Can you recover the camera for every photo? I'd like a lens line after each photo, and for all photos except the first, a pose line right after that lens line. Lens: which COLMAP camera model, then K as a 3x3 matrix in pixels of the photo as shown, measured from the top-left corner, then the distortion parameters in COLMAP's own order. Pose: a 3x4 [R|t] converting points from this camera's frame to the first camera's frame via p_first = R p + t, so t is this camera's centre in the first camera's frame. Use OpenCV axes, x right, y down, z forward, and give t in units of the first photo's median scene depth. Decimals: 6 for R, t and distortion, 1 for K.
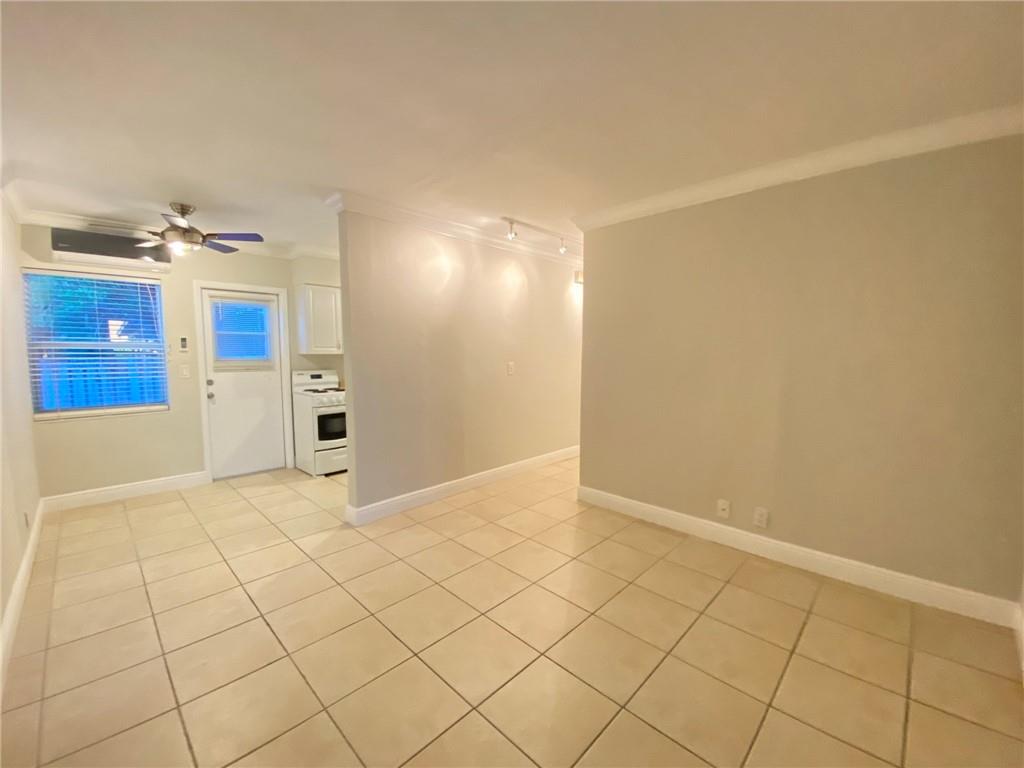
lens RADIAL K [[413.8, 0, 519.0], [0, 413.8, 381.8], [0, 0, 1]] dist [0.008501, -0.013991]
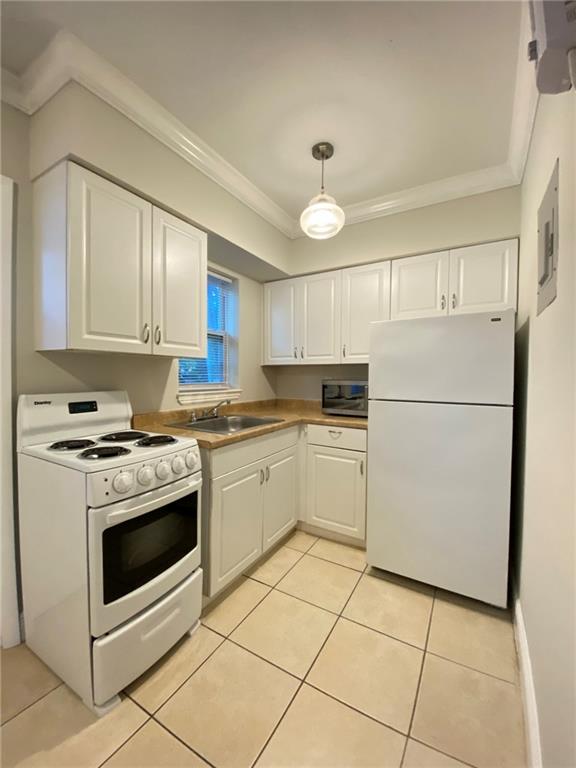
lens RADIAL K [[310.4, 0, 285.9], [0, 310.4, 383.0], [0, 0, 1]] dist [0.008501, -0.013991]
pose [[0.975189, 0.003031, 0.221351, -0.386018], [0.008596, 0.998634, -0.051547, -0.020647], [-0.221205, 0.052171, 0.973831, 0.698000]]
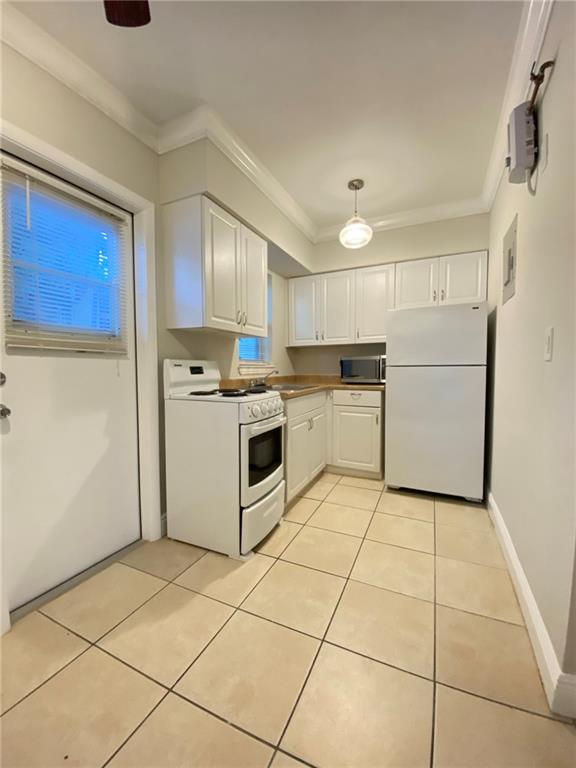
lens RADIAL K [[310.4, 0, 283.4], [0, 310.4, 383.1], [0, 0, 1]] dist [0.008501, -0.013991]
pose [[0.951399, -0.019391, 0.307349, -0.543847], [0.028208, 0.999307, -0.024271, 0.020195], [-0.306666, 0.031762, 0.951287, 0.591826]]
